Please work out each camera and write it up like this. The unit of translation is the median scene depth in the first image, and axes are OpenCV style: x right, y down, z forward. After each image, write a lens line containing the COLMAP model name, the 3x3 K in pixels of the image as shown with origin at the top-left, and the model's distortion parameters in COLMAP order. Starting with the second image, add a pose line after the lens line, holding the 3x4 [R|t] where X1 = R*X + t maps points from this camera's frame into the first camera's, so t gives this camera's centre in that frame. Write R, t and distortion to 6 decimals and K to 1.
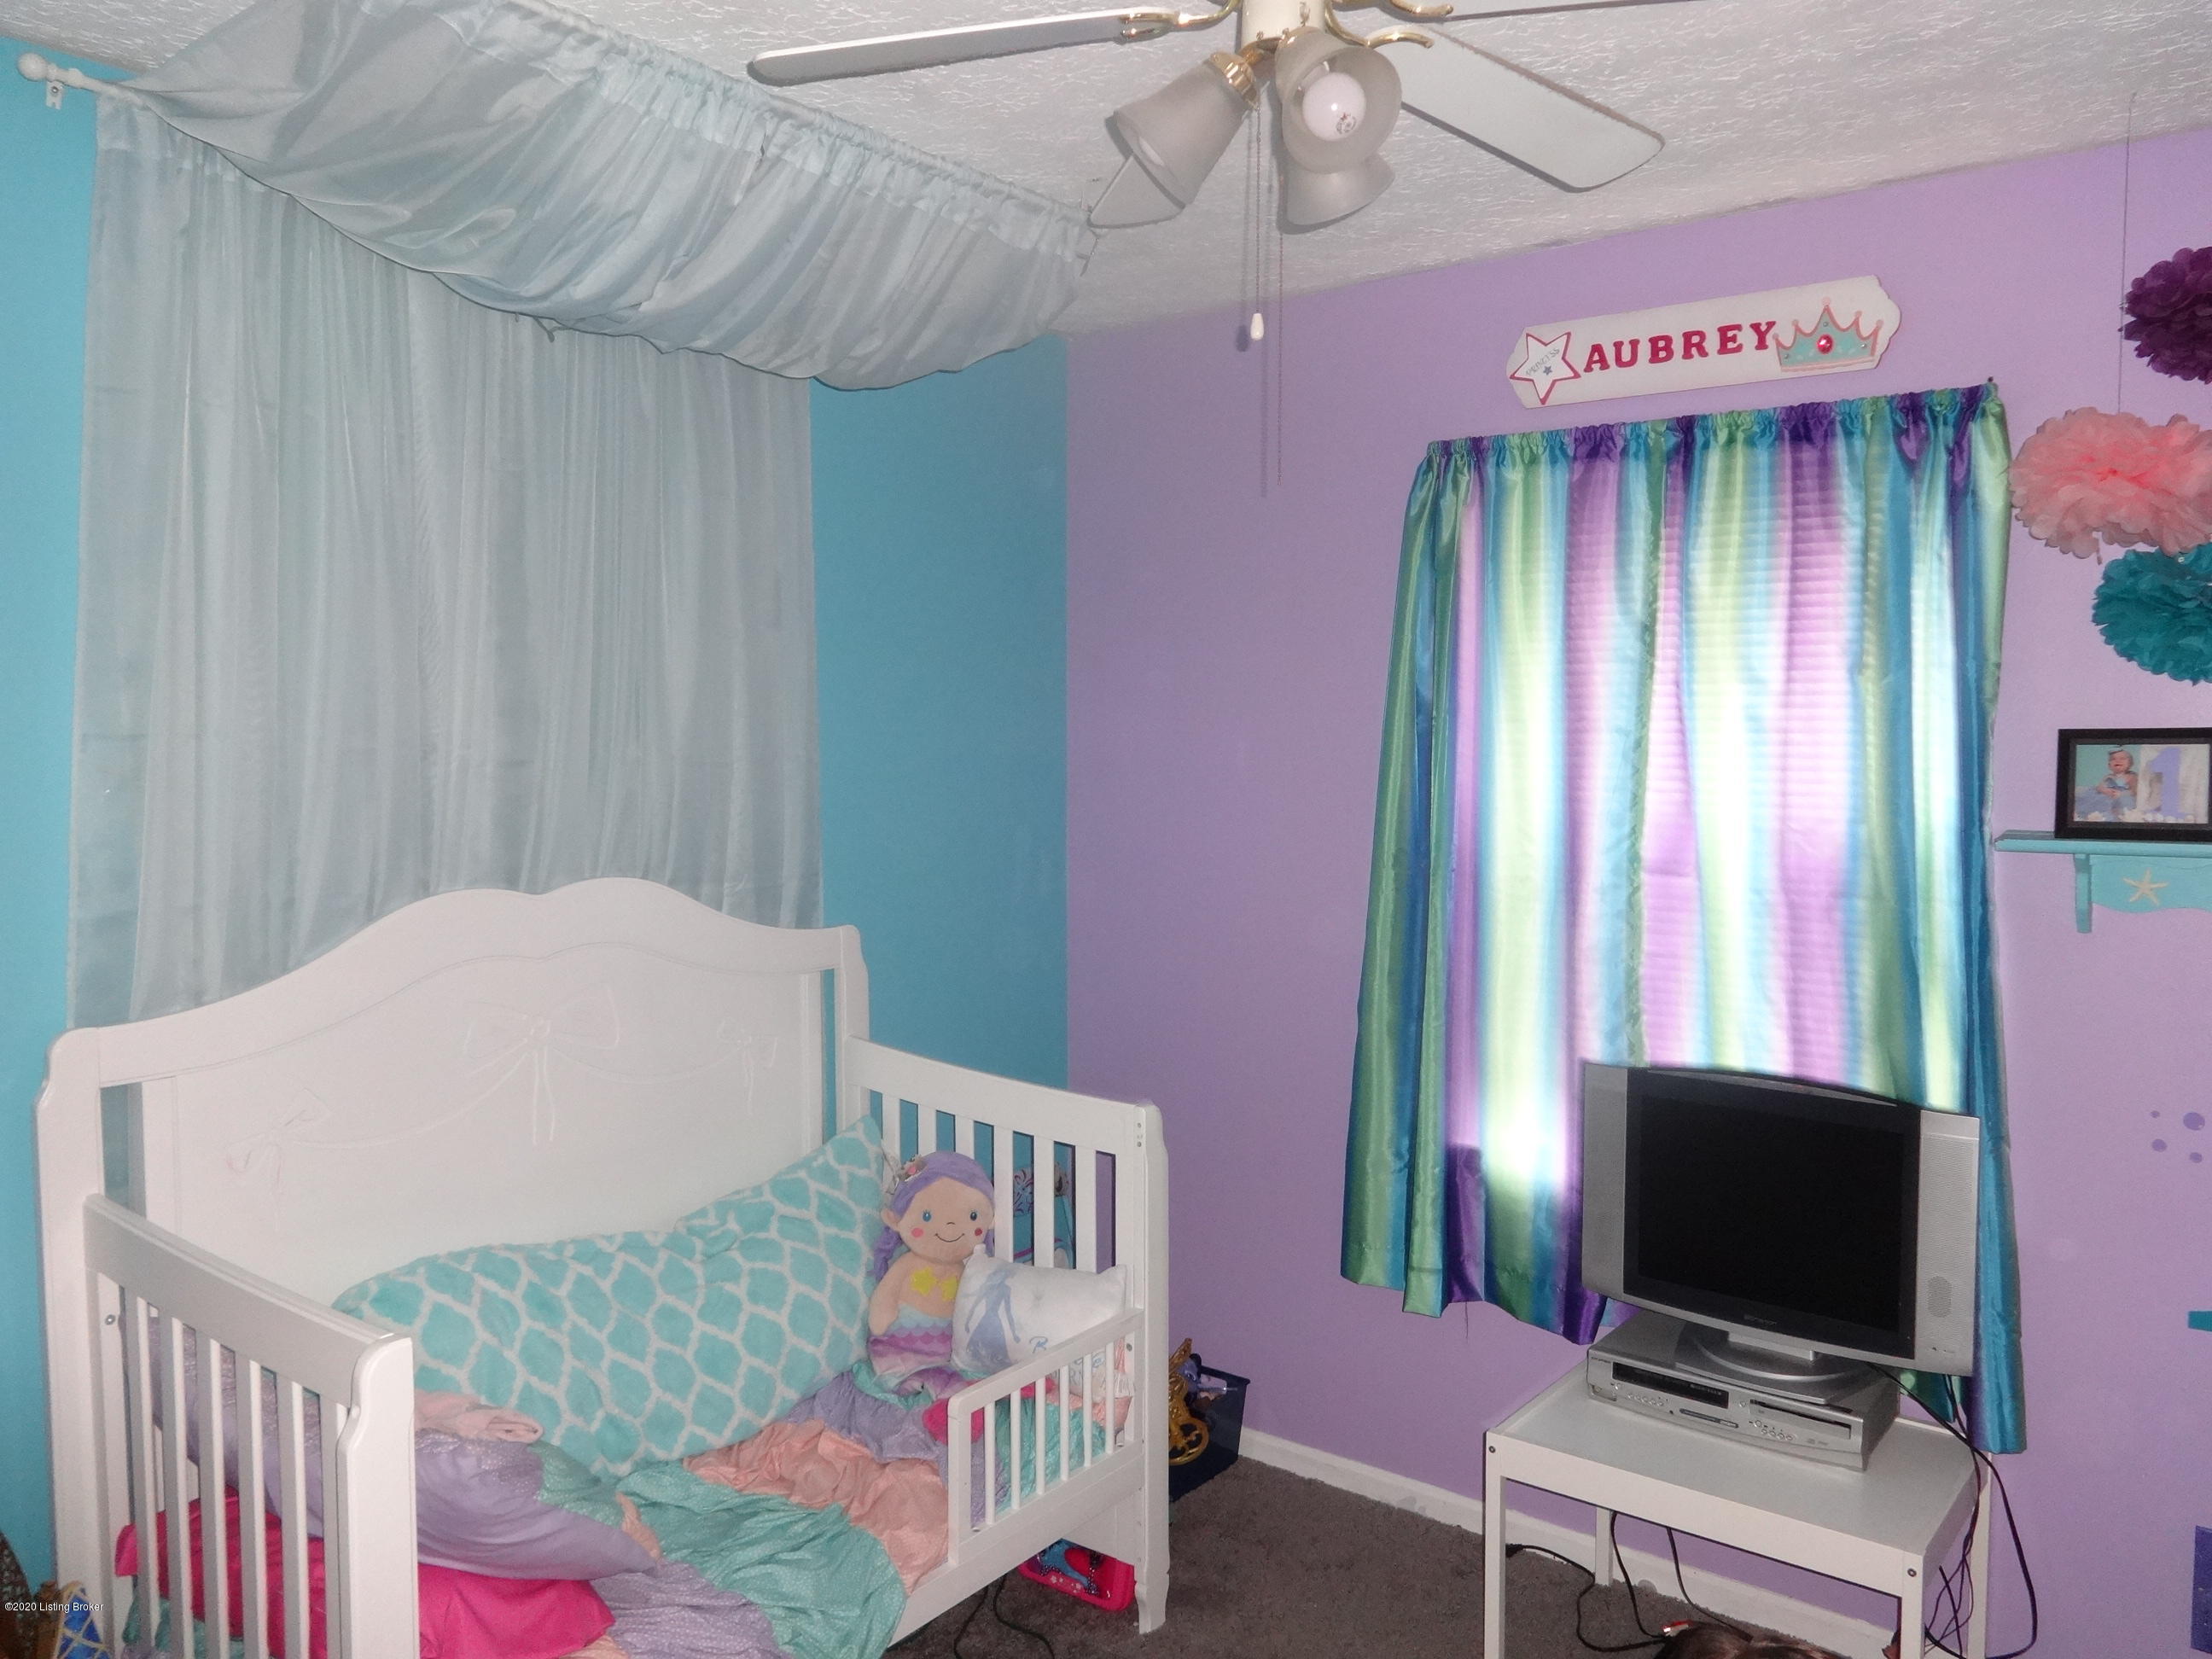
lens RADIAL K [[1659.8, 0, 1107.4], [0, 1659.8, 818.8], [0, 0, 1]] dist [-0.001278, 0.004096]
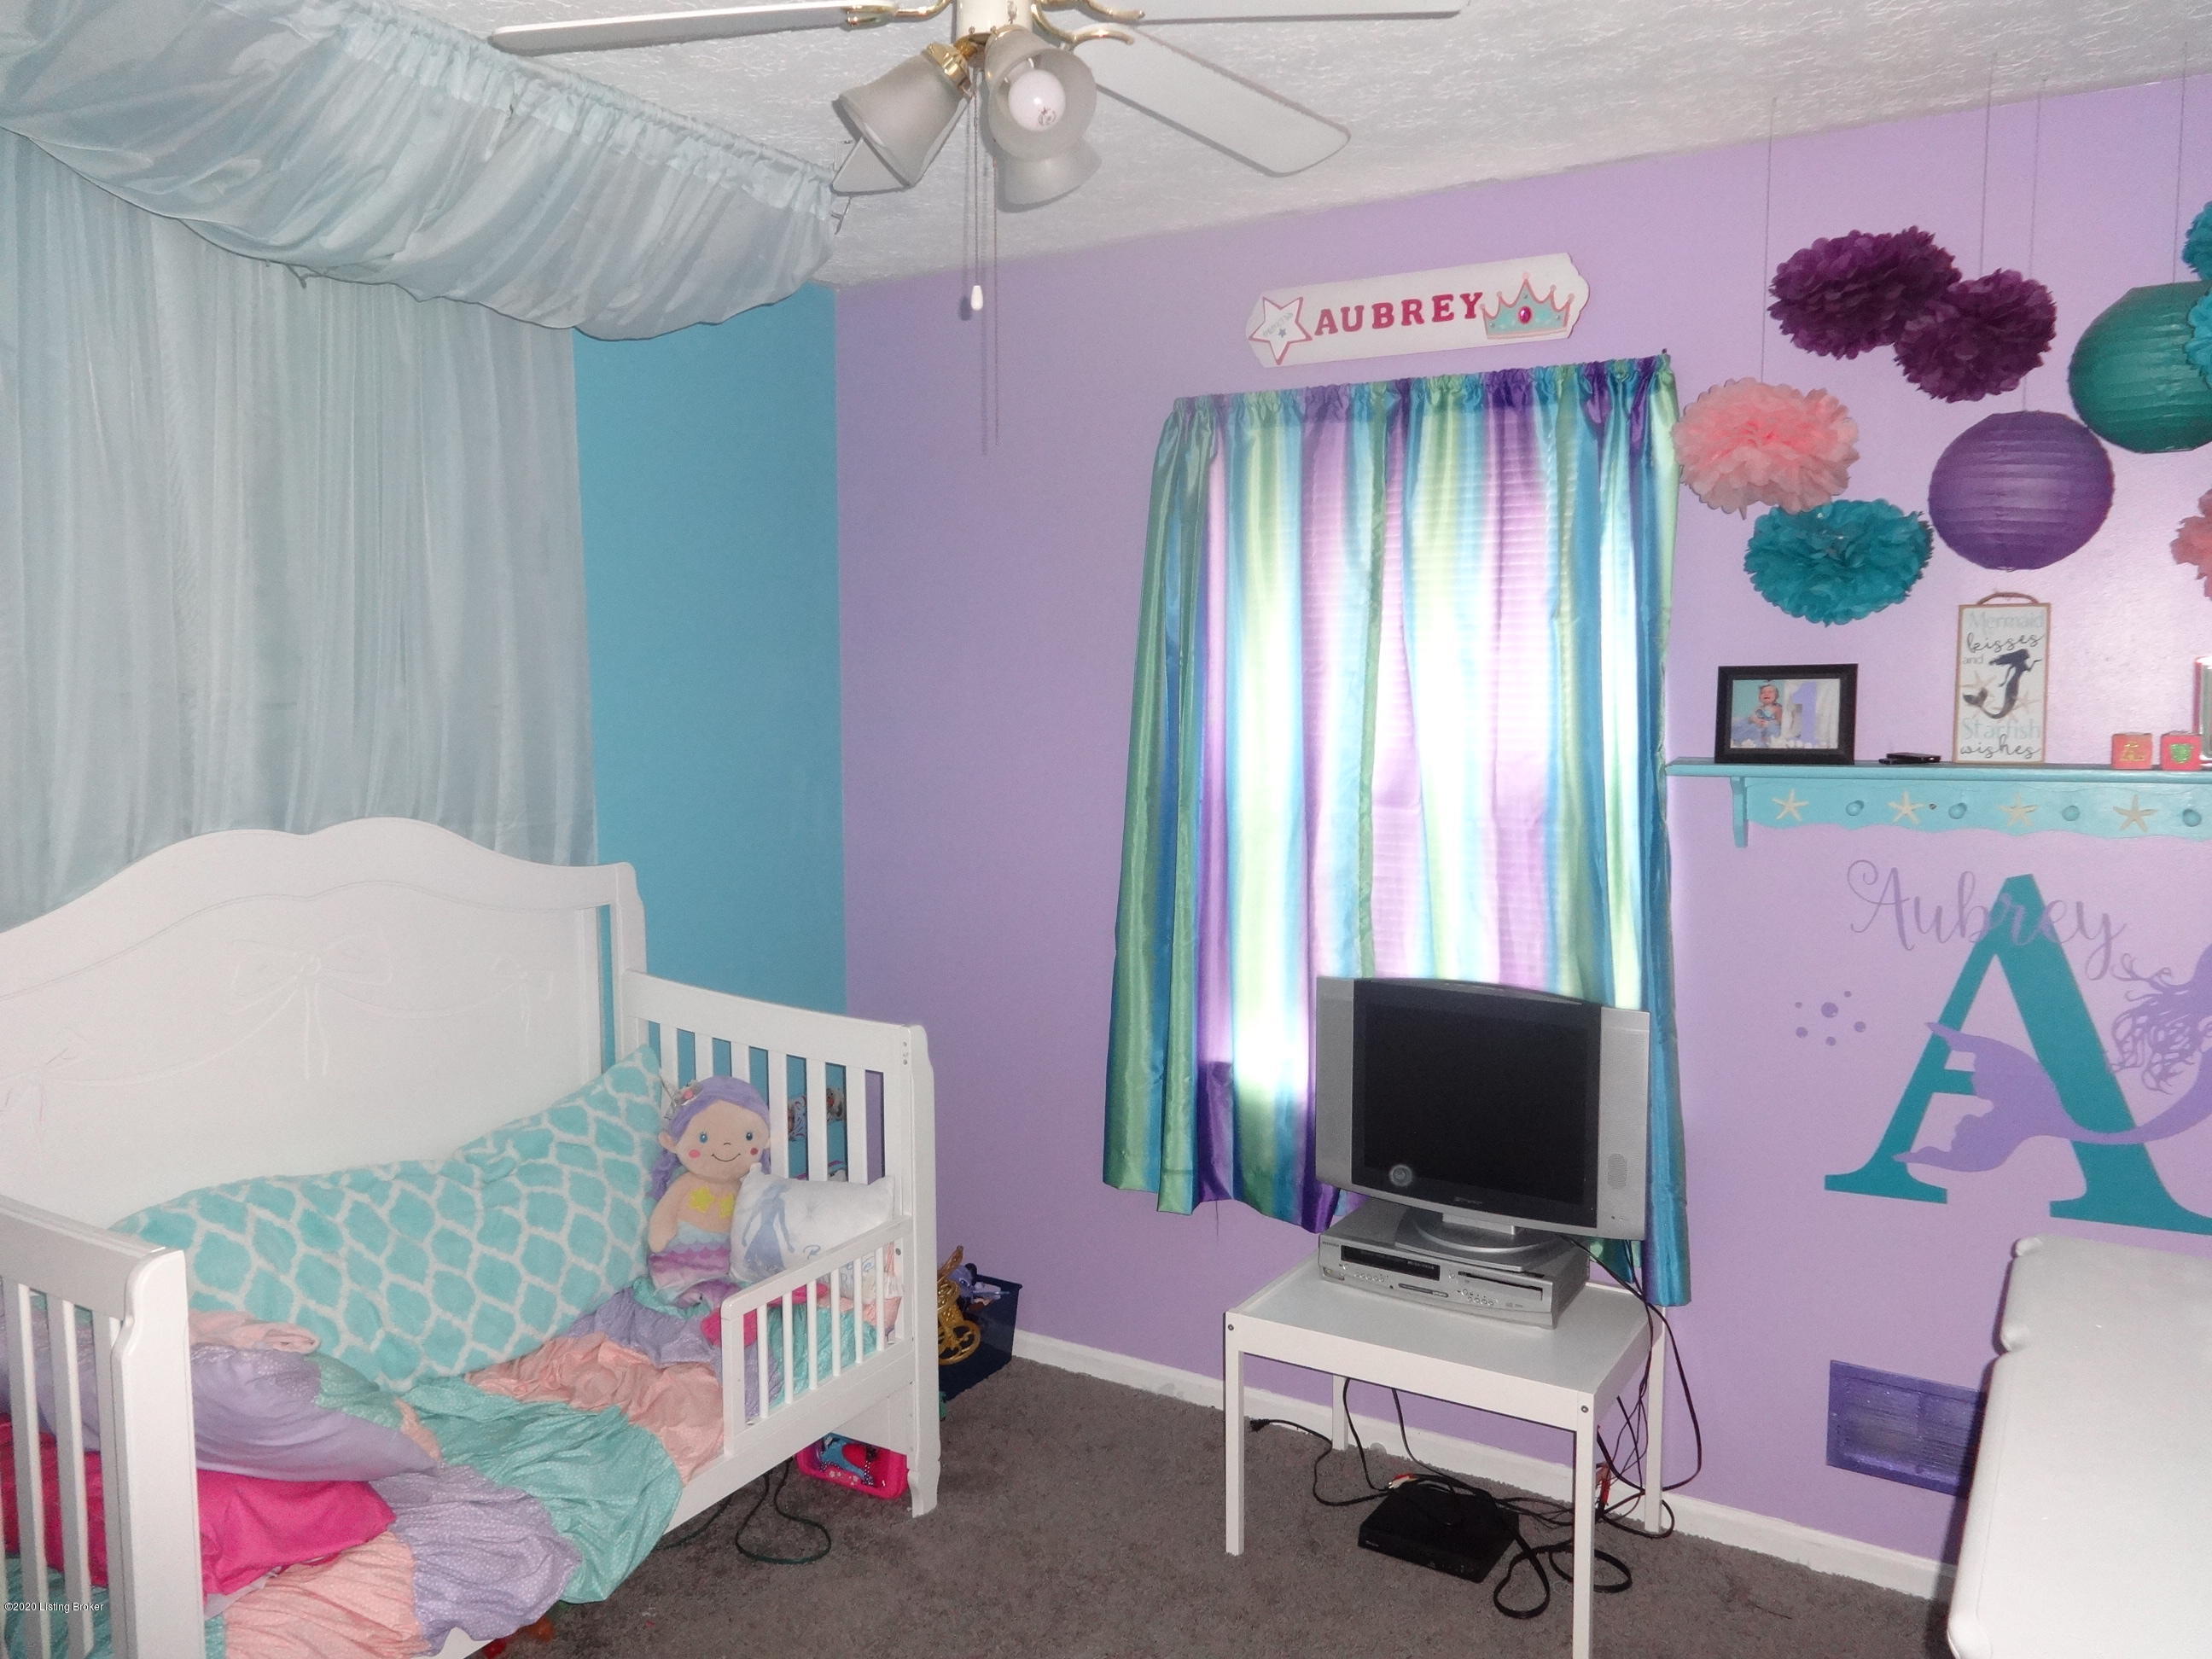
lens RADIAL K [[1660.8, 0, 1106.2], [0, 1660.8, 815.6], [0, 0, 1]] dist [0.000925, 0.002528]
pose [[0.993342, -0.013733, 0.114383, 0.029285], [0.010186, 0.999451, 0.031541, 0.007029], [-0.114754, -0.030166, 0.992936, -0.068673]]
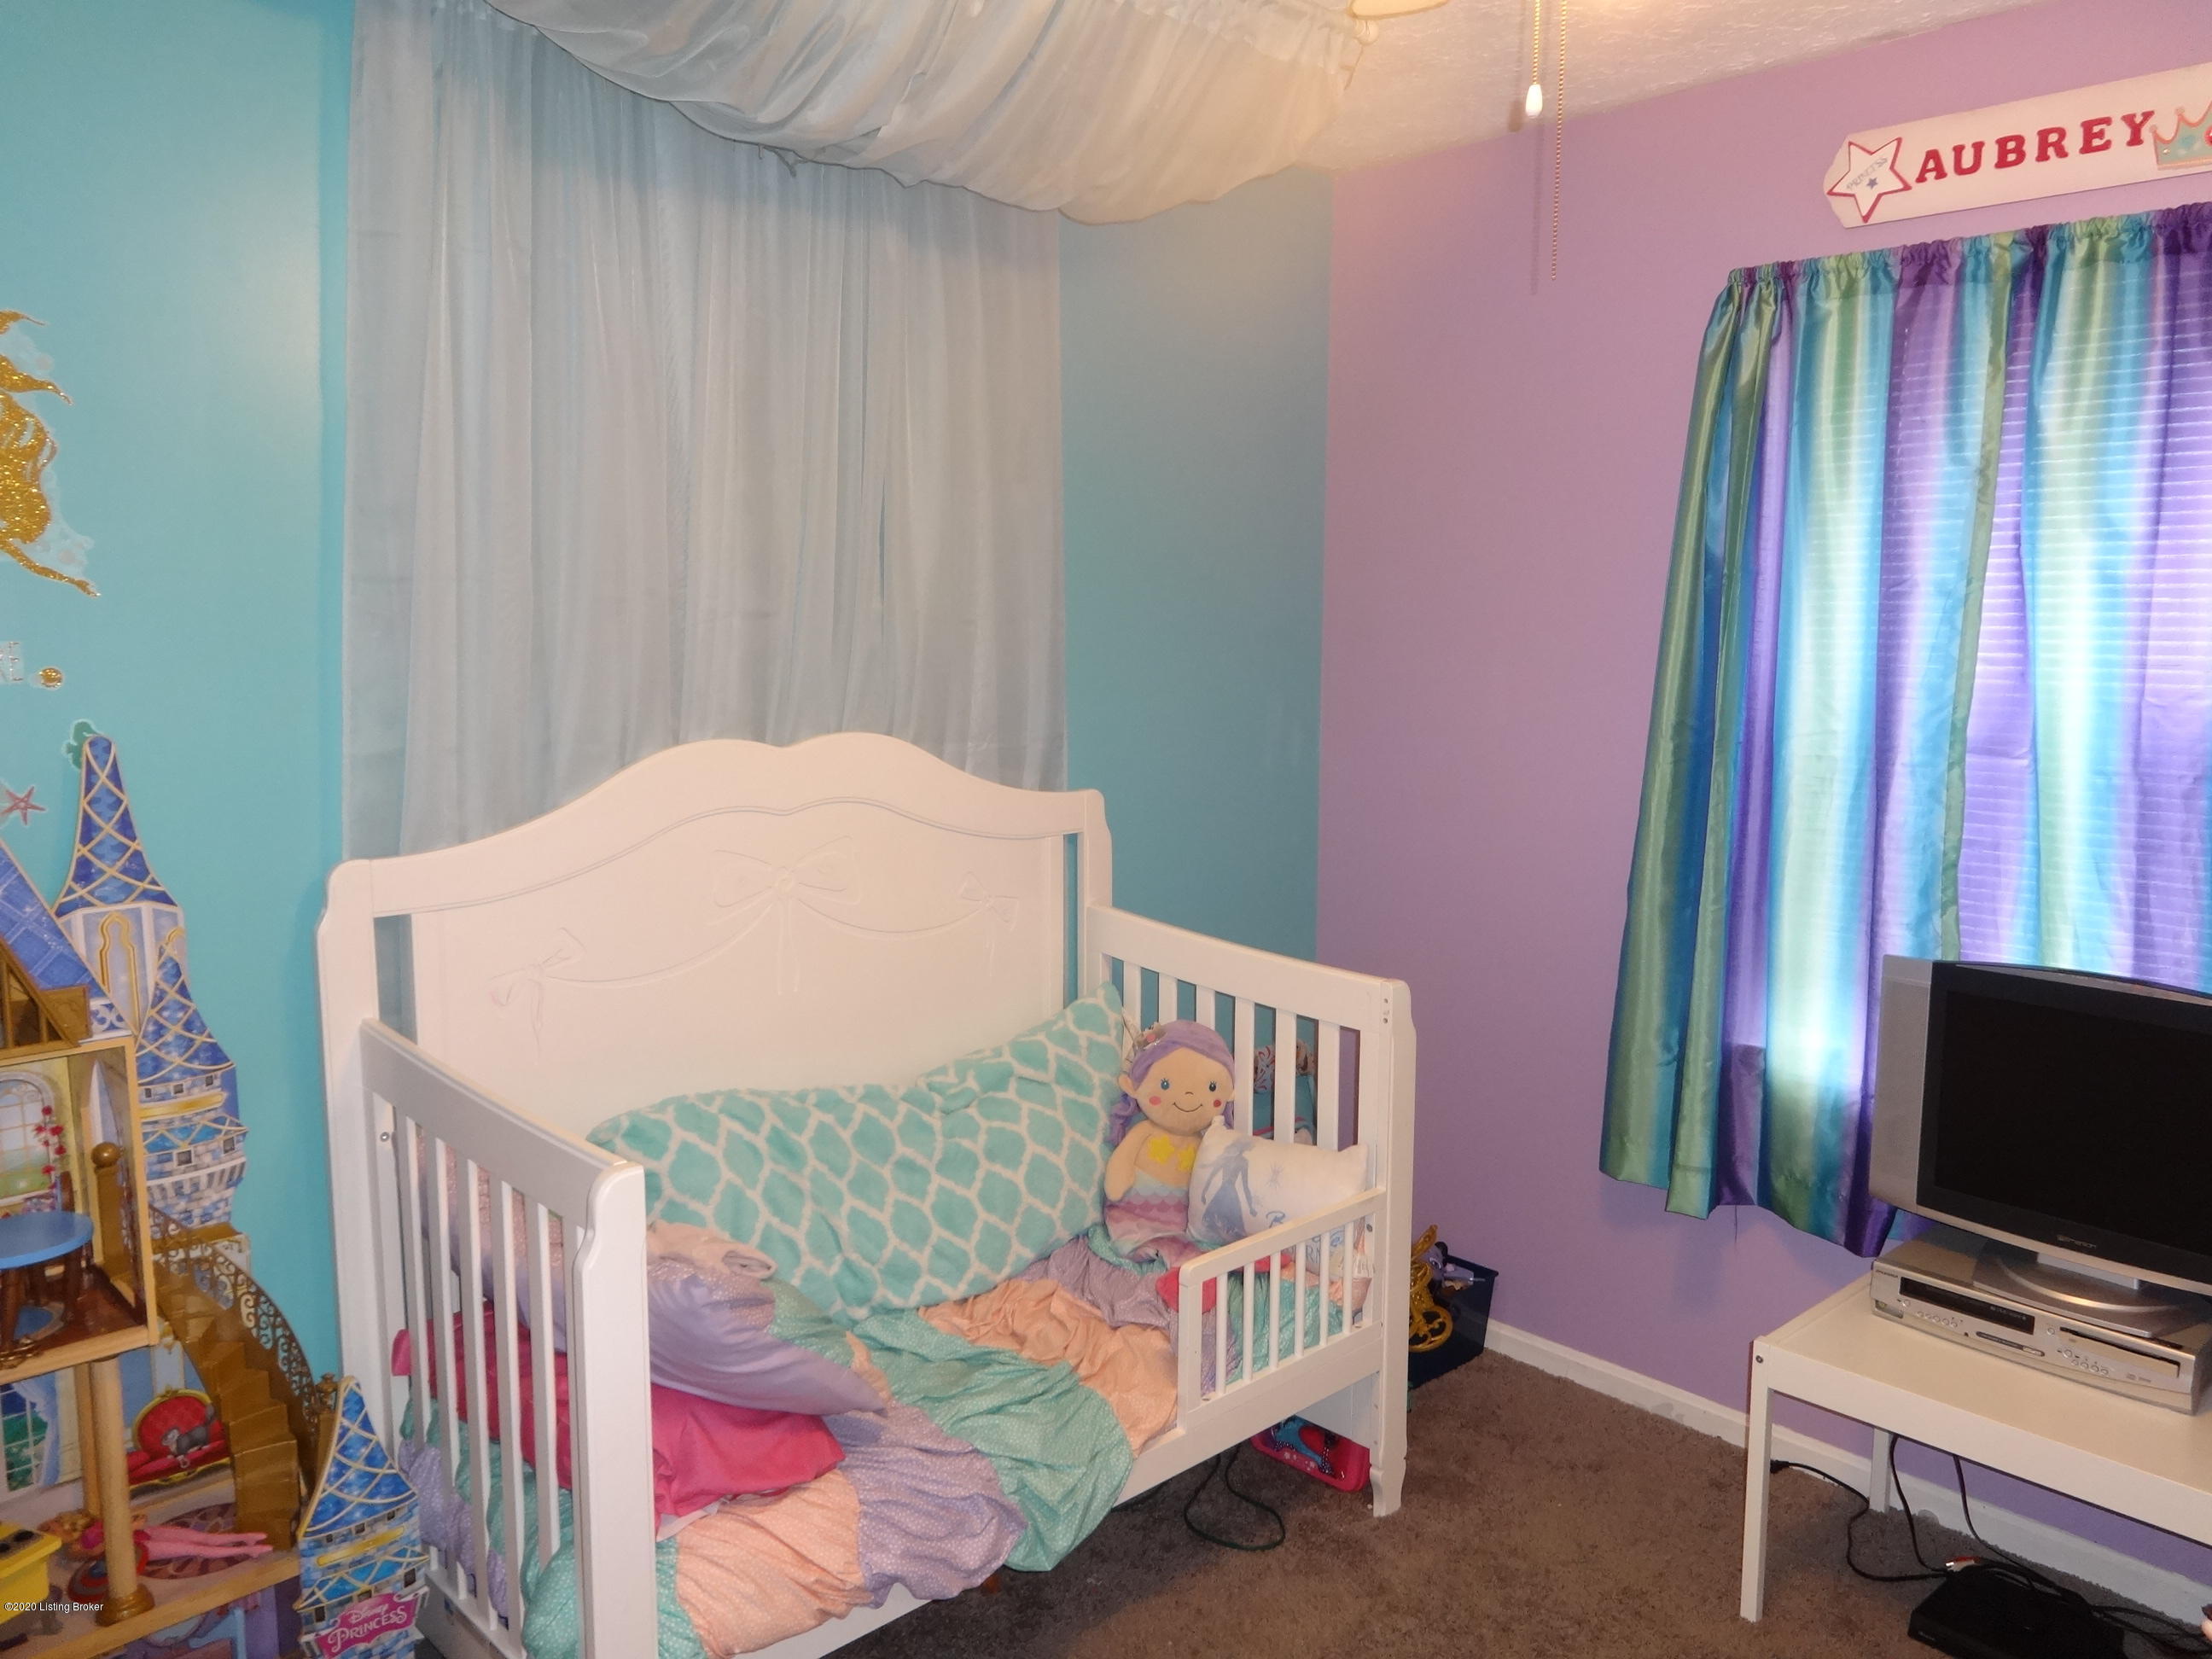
lens RADIAL K [[1657.2, 0, 1107.0], [0, 1657.2, 818.0], [0, 0, 1]] dist [0.000295, -0.002254]
pose [[0.987158, 0.024247, -0.157893, 0.009329], [-0.014182, 0.997813, 0.064563, 0.021165], [0.159113, -0.061495, 0.985343, 0.041813]]
